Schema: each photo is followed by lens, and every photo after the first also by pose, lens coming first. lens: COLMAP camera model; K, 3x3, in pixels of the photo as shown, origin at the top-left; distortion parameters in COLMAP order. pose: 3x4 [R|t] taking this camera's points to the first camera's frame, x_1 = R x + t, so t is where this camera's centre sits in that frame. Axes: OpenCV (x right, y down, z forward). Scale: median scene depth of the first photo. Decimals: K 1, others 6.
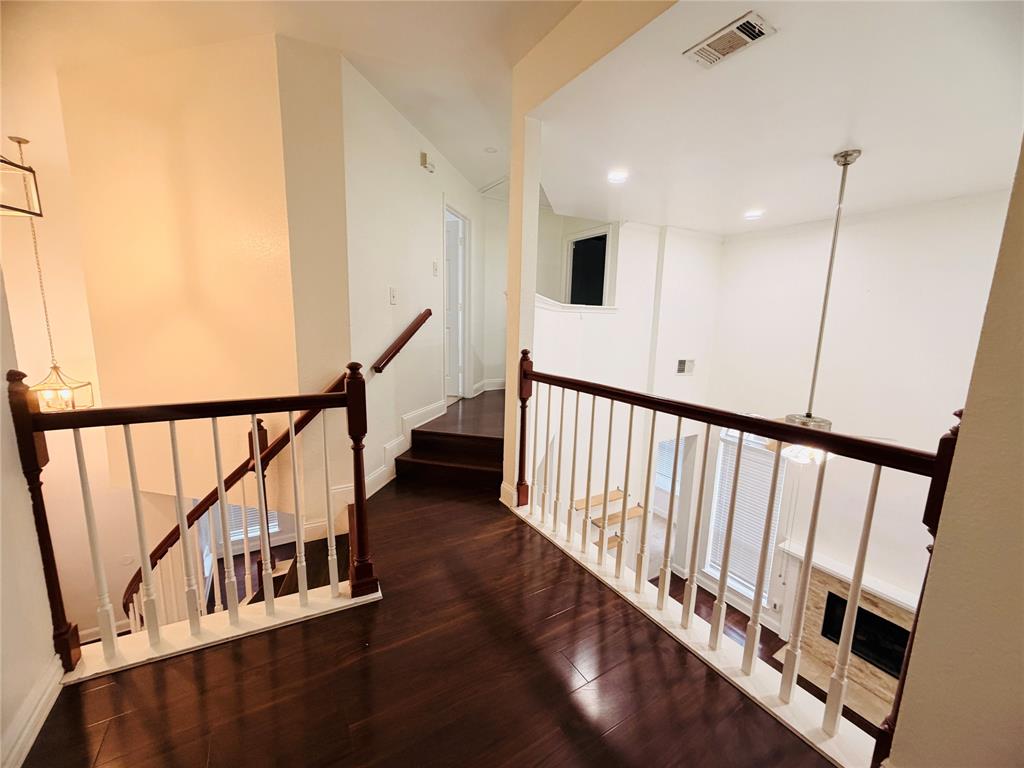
lens RADIAL K [[408.1, 0, 508.3], [0, 408.1, 384.0], [0, 0, 1]] dist [0.001814, -0.000001]
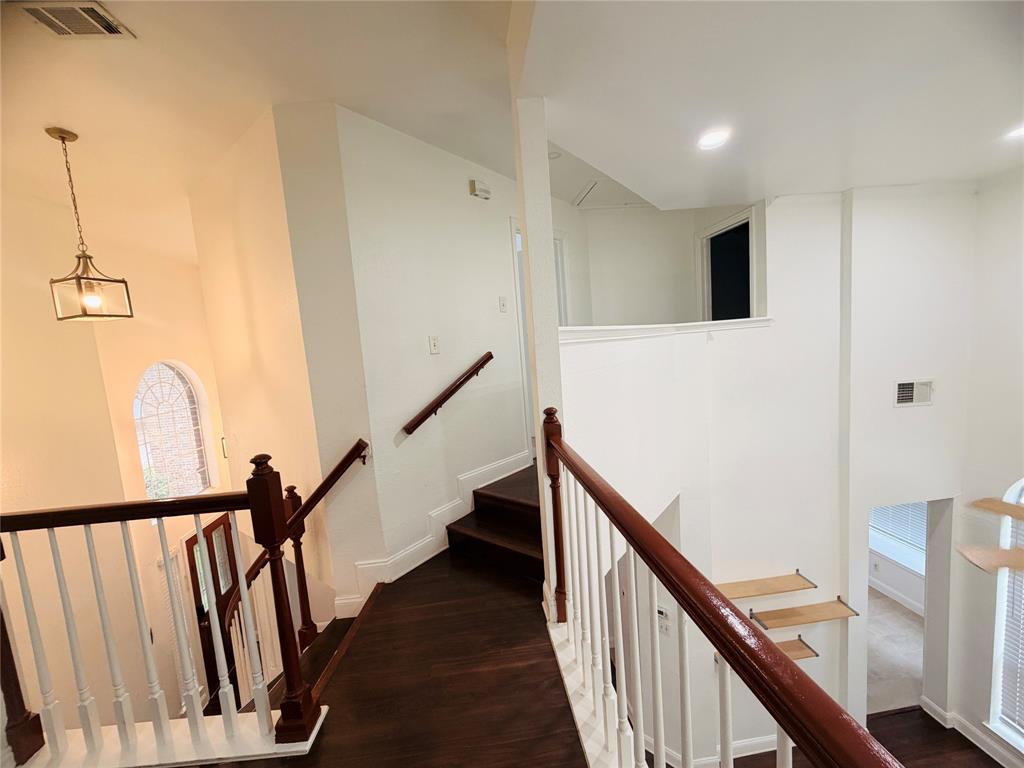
lens RADIAL K [[408.1, 0, 508.1], [0, 408.1, 384.7], [0, 0, 1]] dist [0.001814, -0.000001]
pose [[0.902321, -0.047691, -0.428418, 0.266674], [0.029093, 0.998332, -0.049859, -0.085080], [0.430081, 0.032525, 0.902204, 0.285145]]
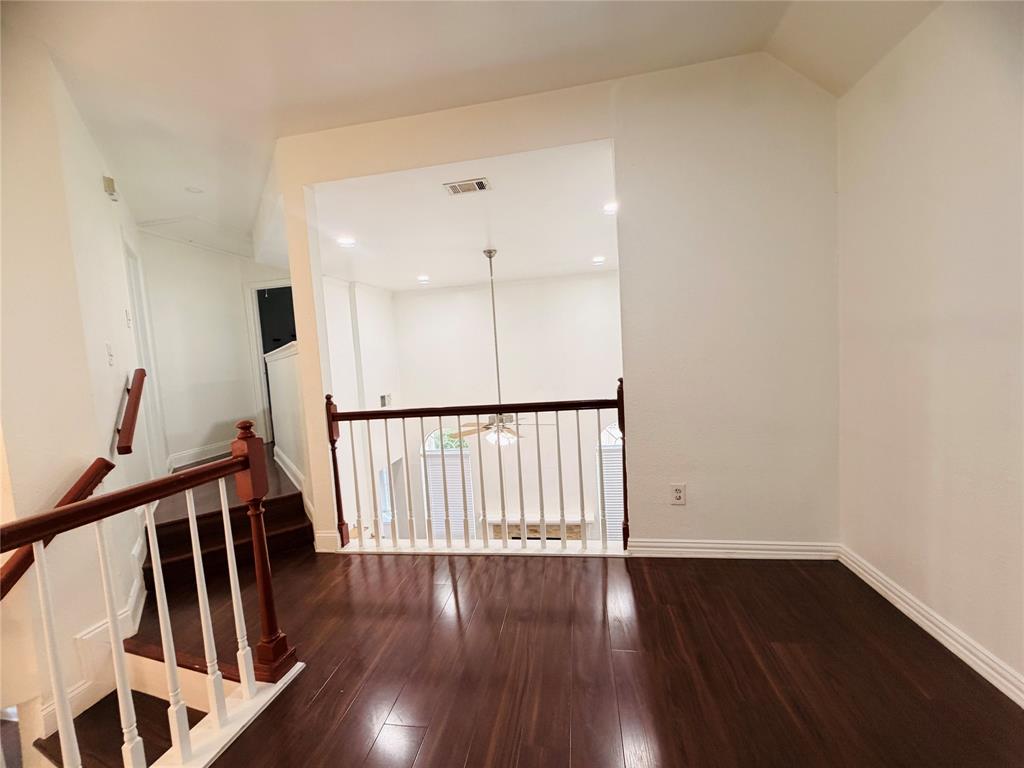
lens RADIAL K [[408.1, 0, 508.4], [0, 408.1, 383.5], [0, 0, 1]] dist [0.001814, -0.000001]
pose [[0.645677, -0.120110, 0.754106, -0.417627], [0.201814, 0.979279, -0.016823, 0.000291], [-0.736459, 0.163051, 0.656538, -0.042711]]
